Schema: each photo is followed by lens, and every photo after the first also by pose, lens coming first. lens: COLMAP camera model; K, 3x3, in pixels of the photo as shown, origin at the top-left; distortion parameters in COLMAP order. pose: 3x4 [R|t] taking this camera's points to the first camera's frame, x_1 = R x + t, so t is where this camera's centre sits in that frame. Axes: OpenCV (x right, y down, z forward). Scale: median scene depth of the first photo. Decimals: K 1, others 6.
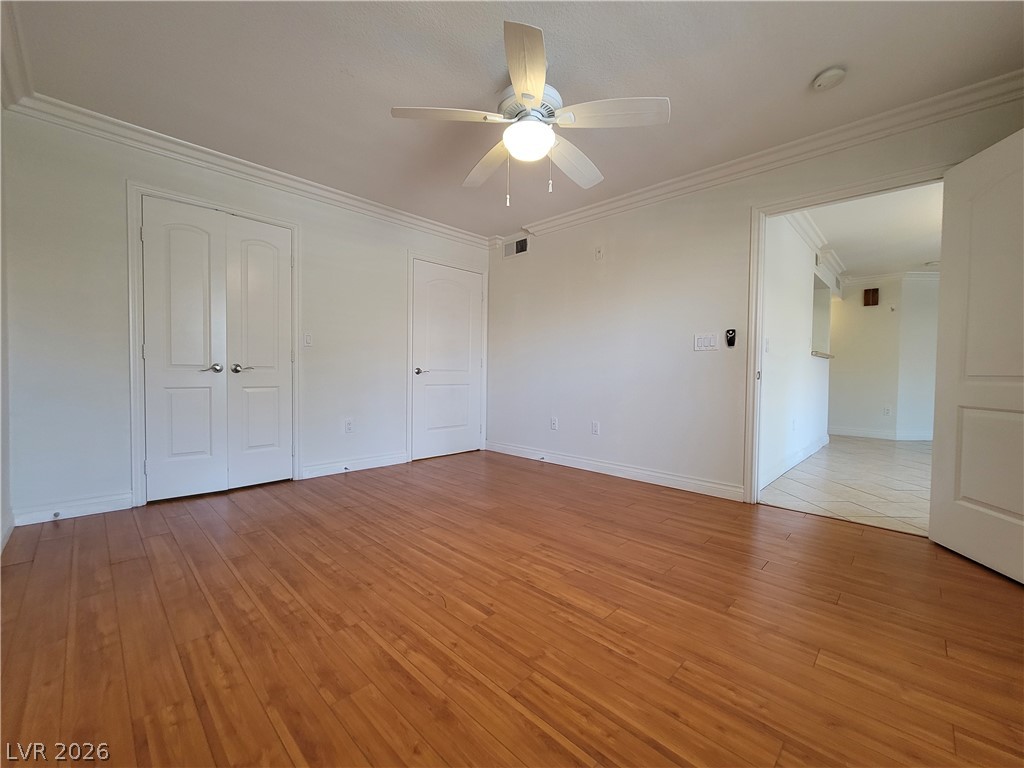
lens RADIAL K [[419.5, 0, 511.9], [0, 419.5, 383.0], [0, 0, 1]] dist [-0.007092, 0.000521]
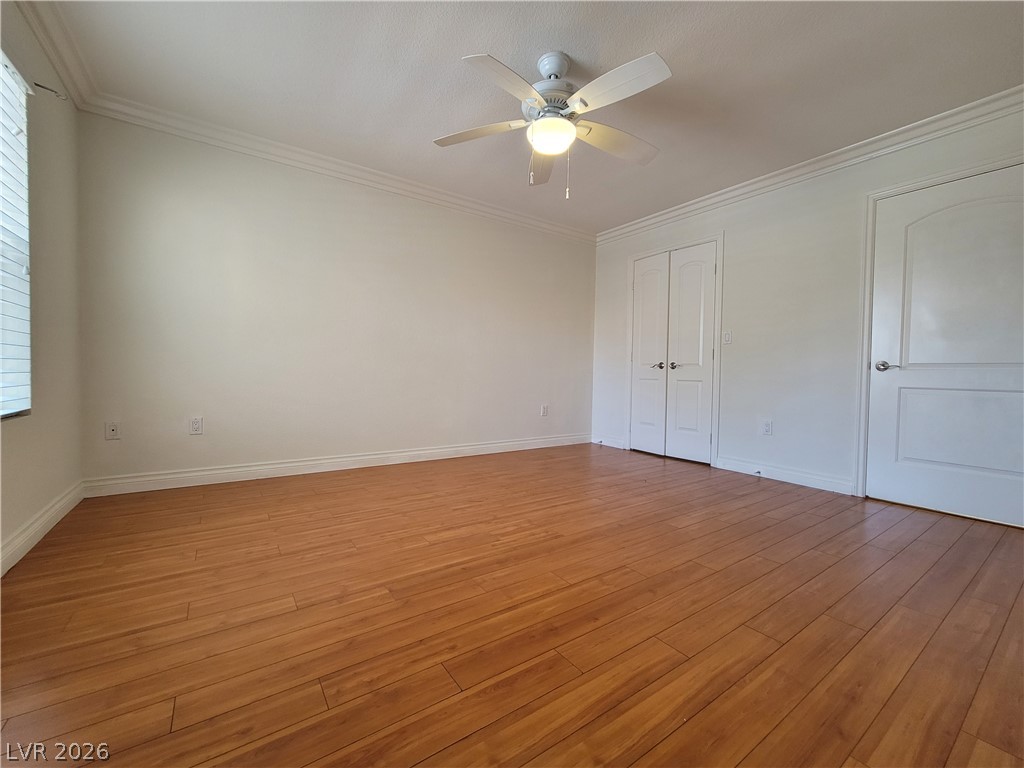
lens RADIAL K [[419.5, 0, 511.9], [0, 419.5, 383.0], [0, 0, 1]] dist [-0.007092, 0.000521]
pose [[-0.190228, 0.009445, -0.981694, 1.120595], [-0.046597, 0.998740, 0.018639, 0.028811], [0.980633, 0.049289, -0.189548, 1.150231]]
